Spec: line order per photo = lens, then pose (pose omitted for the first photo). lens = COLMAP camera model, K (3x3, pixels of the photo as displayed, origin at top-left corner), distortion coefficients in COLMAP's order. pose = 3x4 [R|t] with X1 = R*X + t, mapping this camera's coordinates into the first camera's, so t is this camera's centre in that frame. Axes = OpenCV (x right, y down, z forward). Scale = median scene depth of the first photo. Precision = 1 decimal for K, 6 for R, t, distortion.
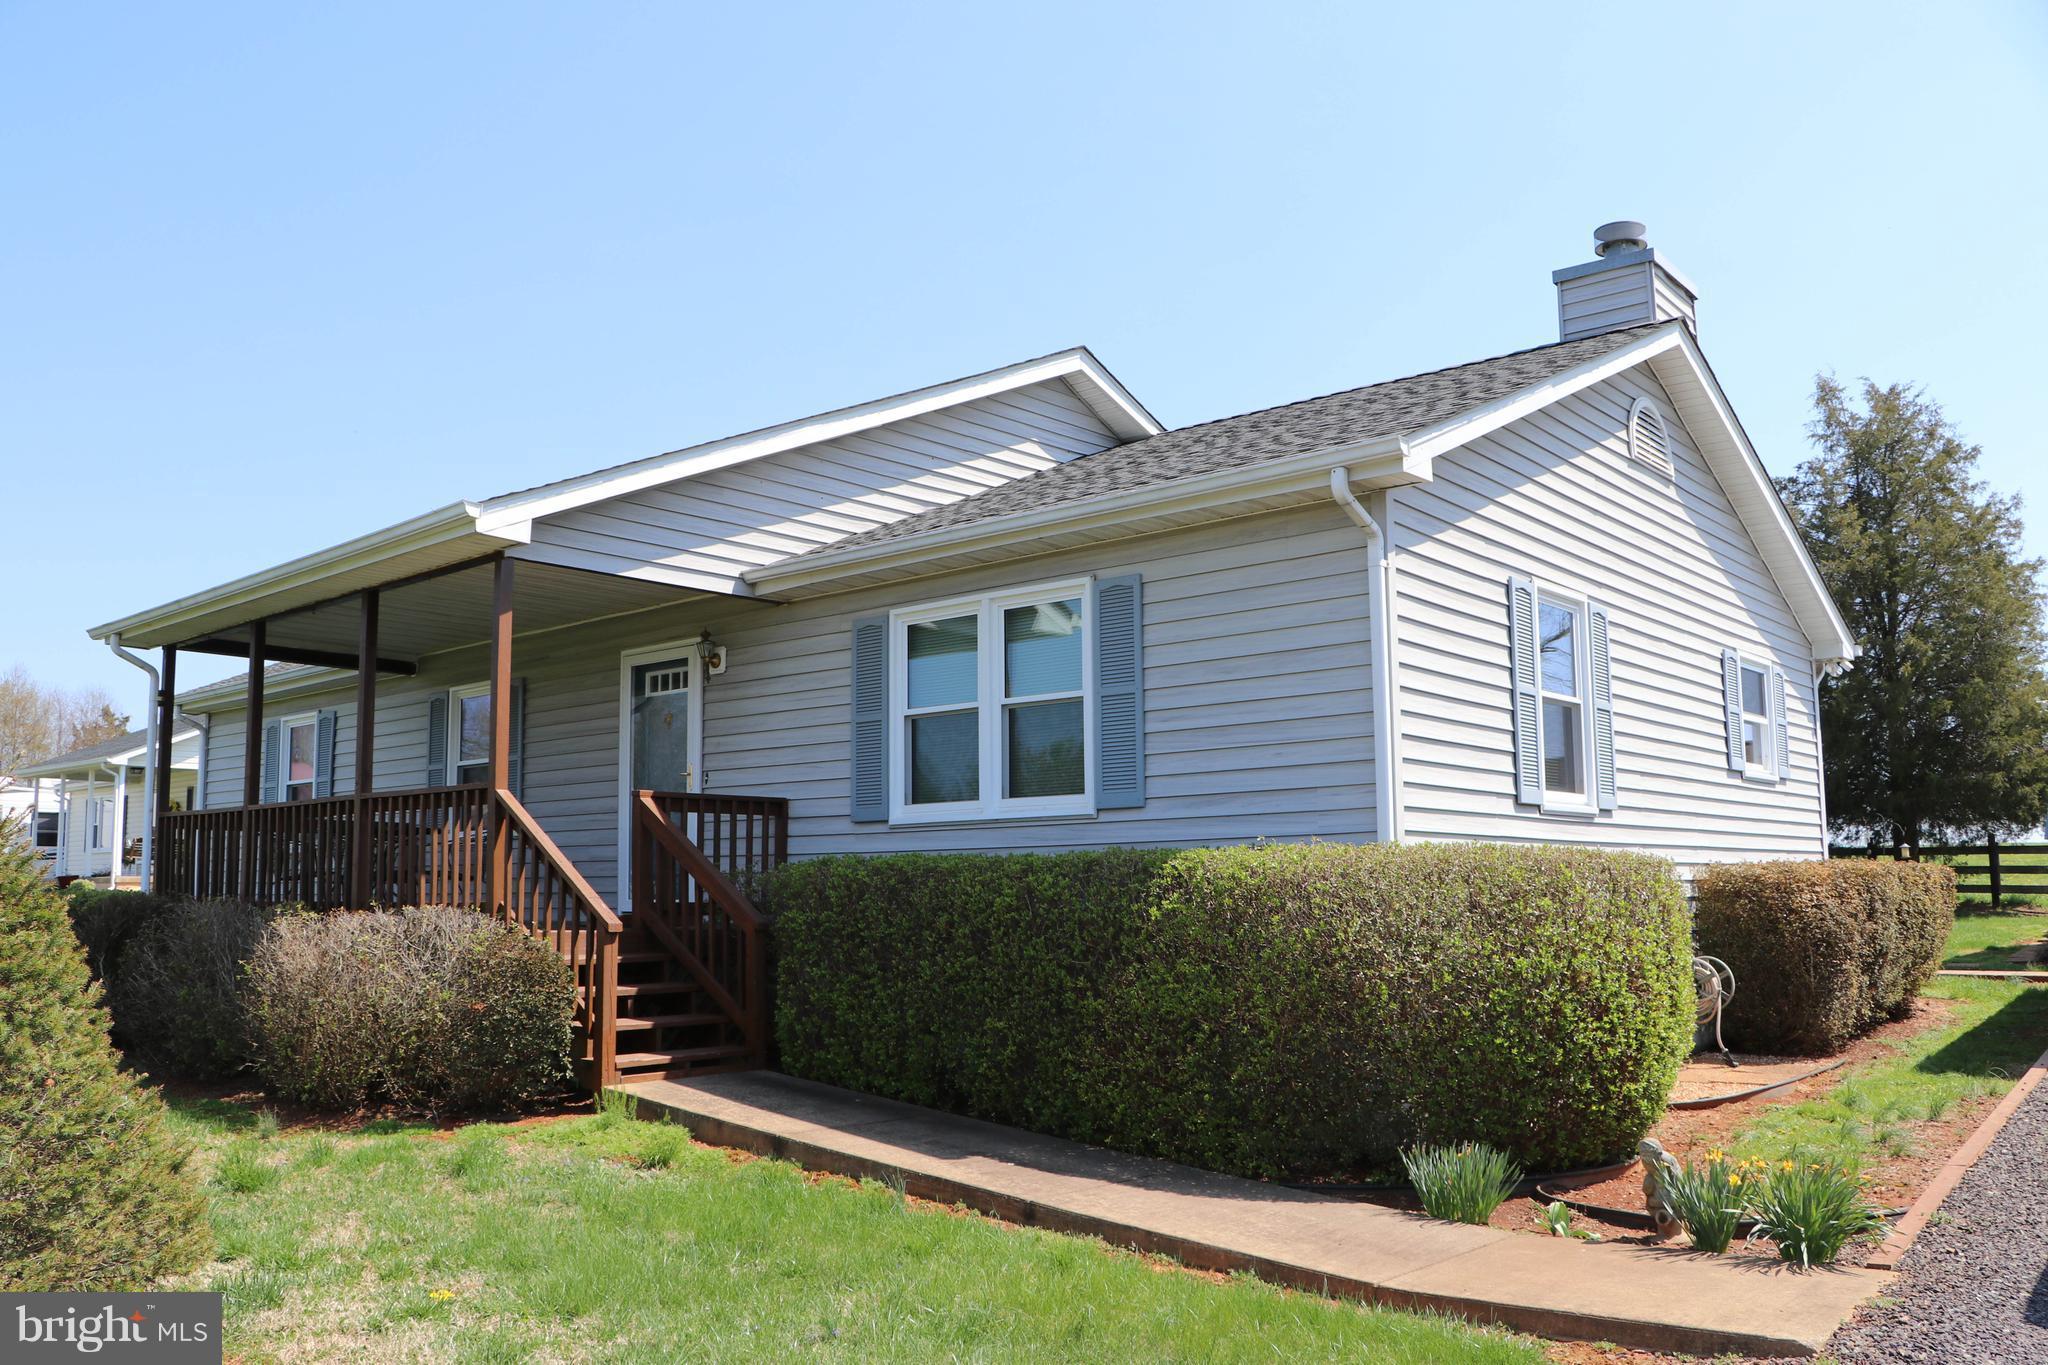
lens RADIAL K [[1648.3, 0, 1029.4], [0, 1648.3, 700.0], [0, 0, 1]] dist [-0.130827, 0.068113]
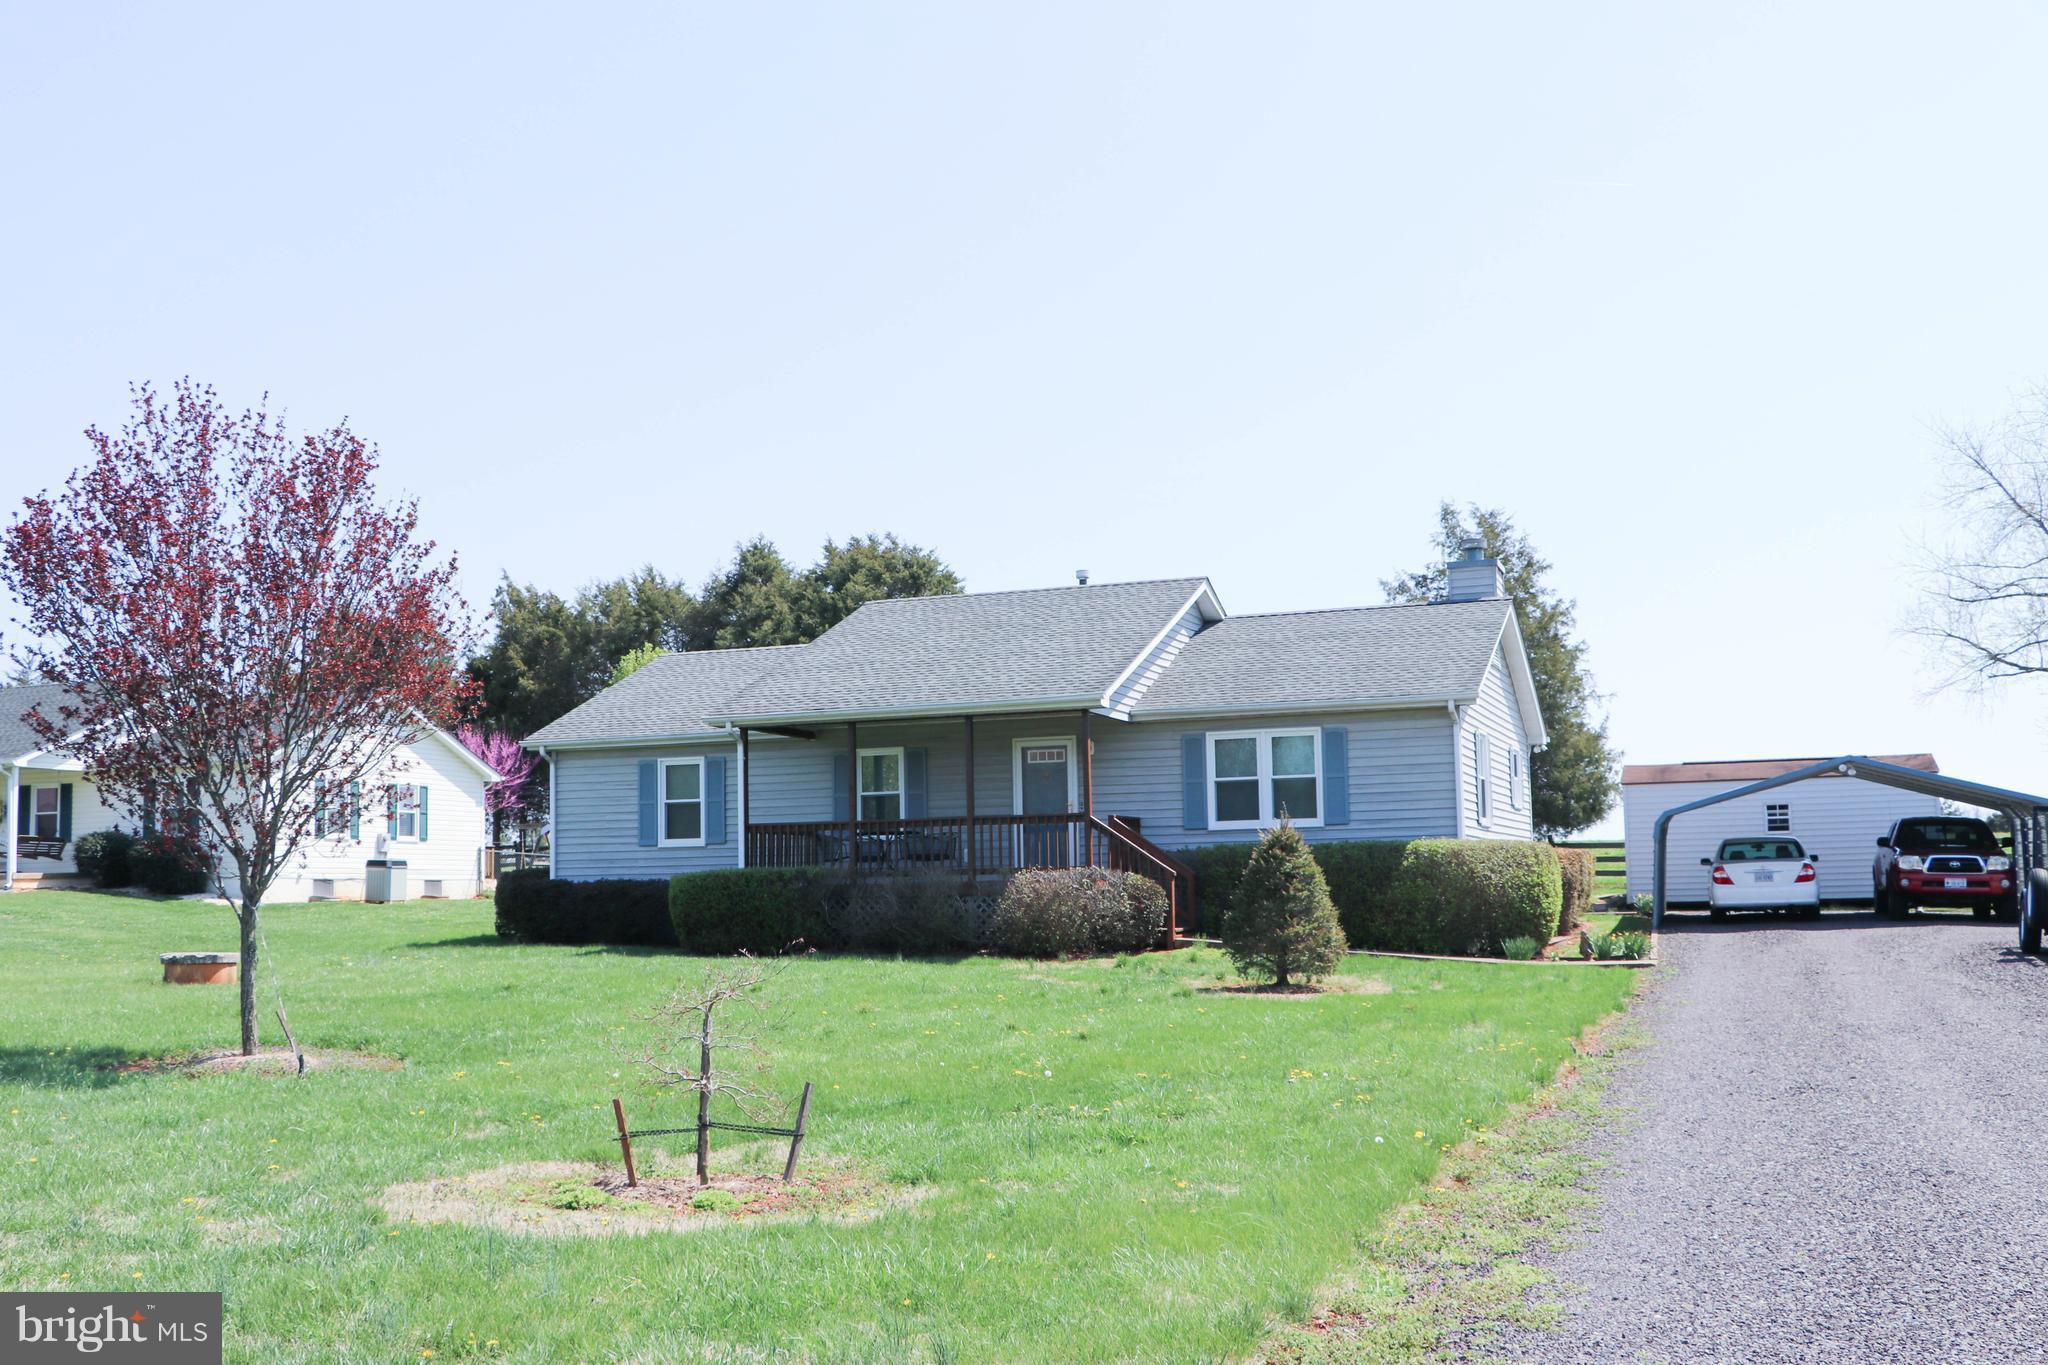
lens RADIAL K [[2120.3, 0, 1011.5], [0, 2120.3, 682.8], [0, 0, 1]] dist [-0.035377, 0.000000]
pose [[0.934554, 0.025570, 0.354902, -1.311739], [-0.030504, 0.999500, 0.008312, -0.134029], [-0.354512, -0.018594, 0.934867, -1.521336]]
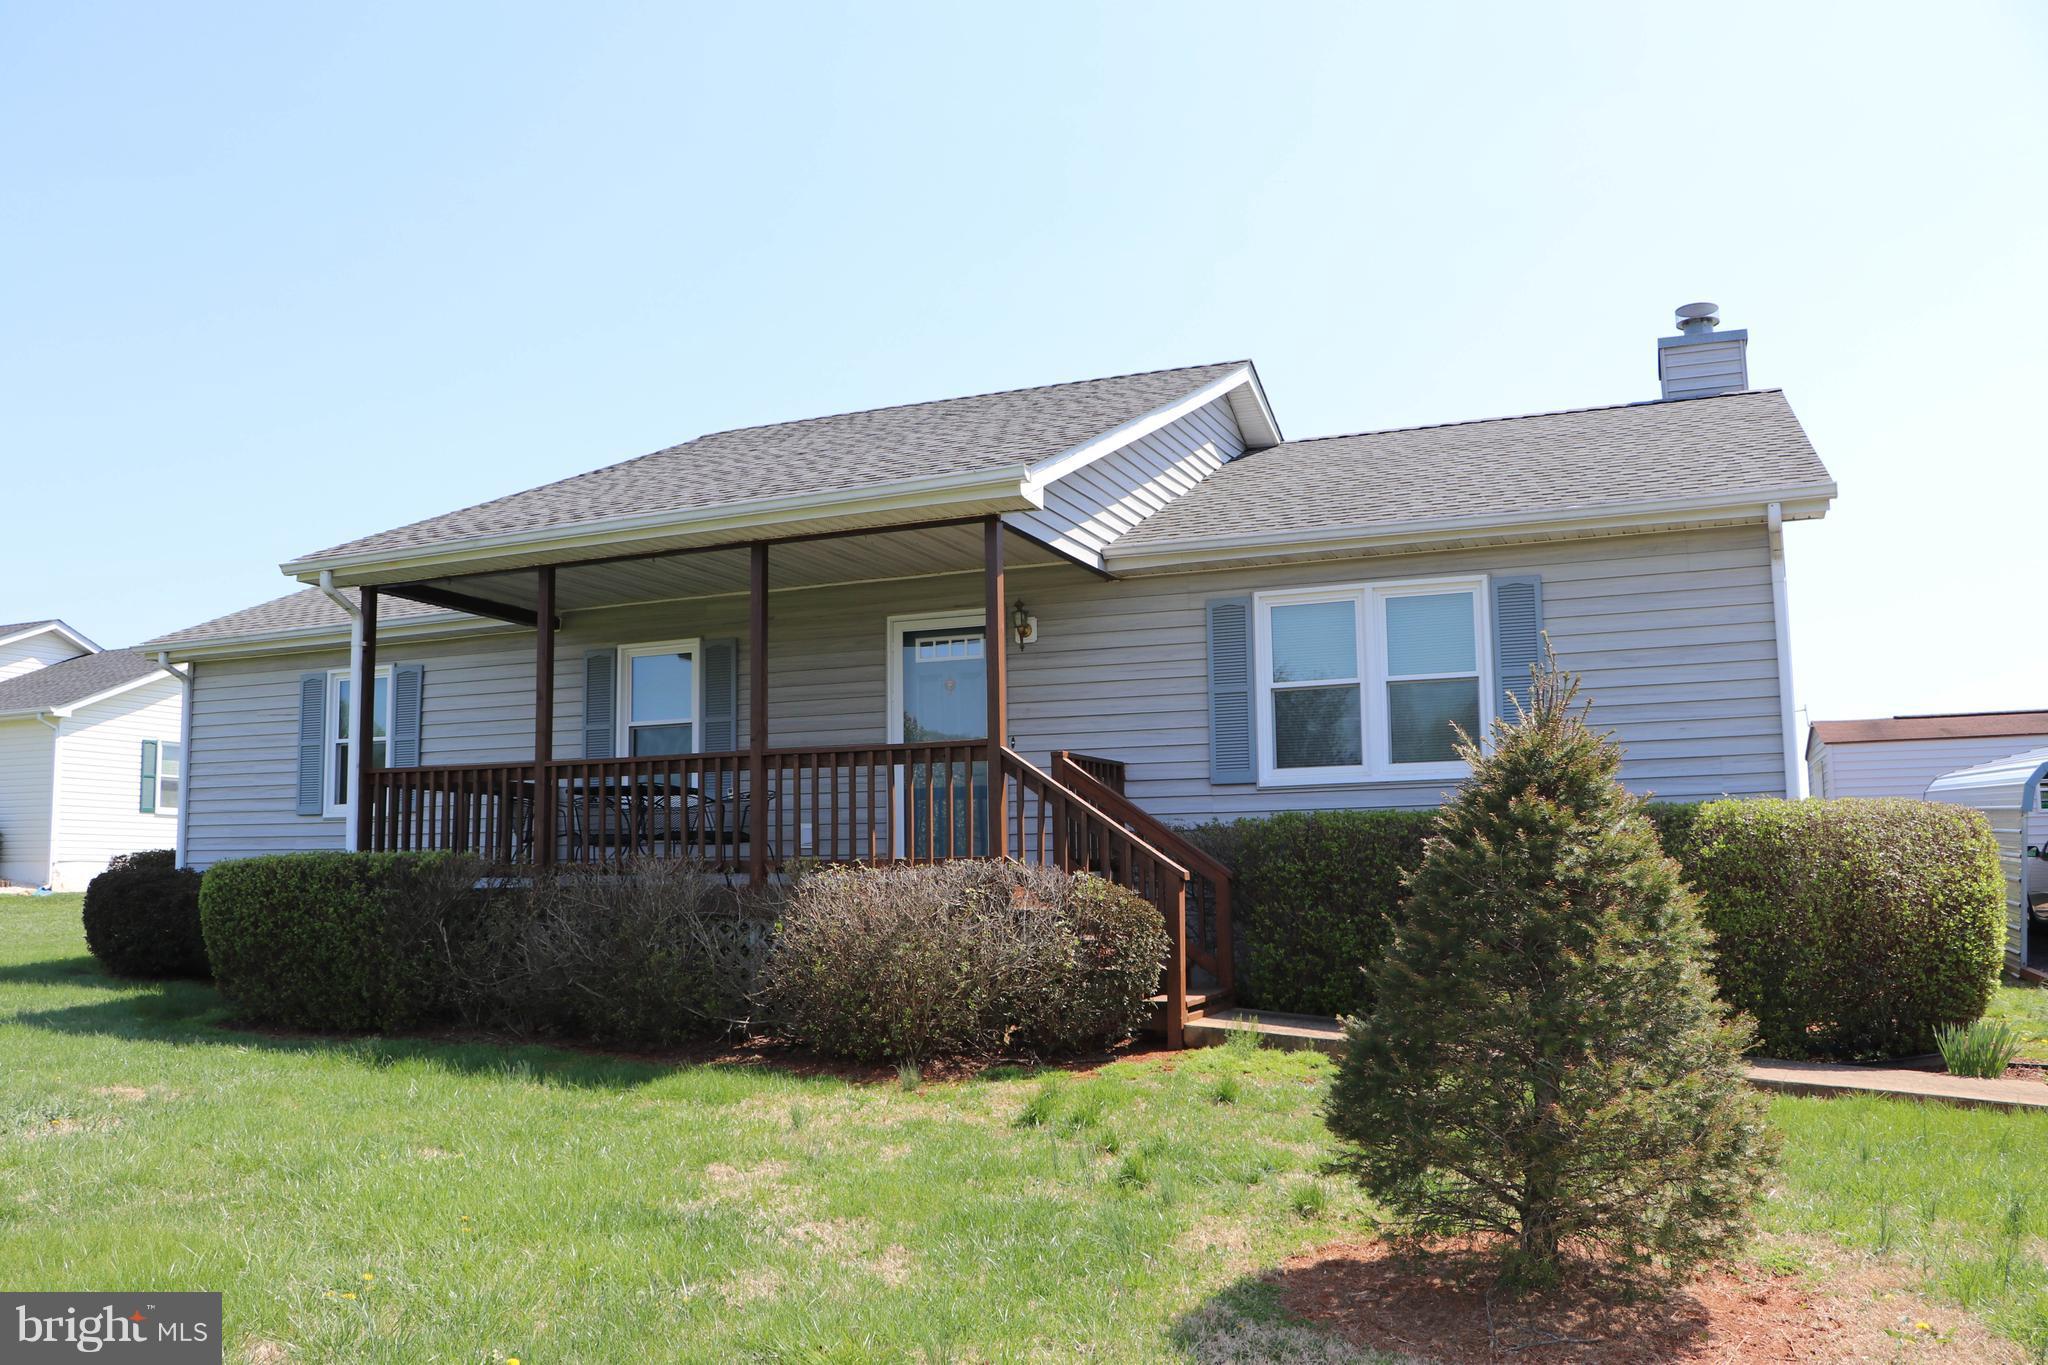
lens RADIAL K [[1648.3, 0, 1027.1], [0, 1648.3, 676.1], [0, 0, 1]] dist [-0.130827, 0.068113]
pose [[0.947170, 0.036427, 0.318656, -0.570146], [-0.033348, 0.999330, -0.015113, 0.022883], [-0.318993, 0.003688, 0.947750, 0.006199]]
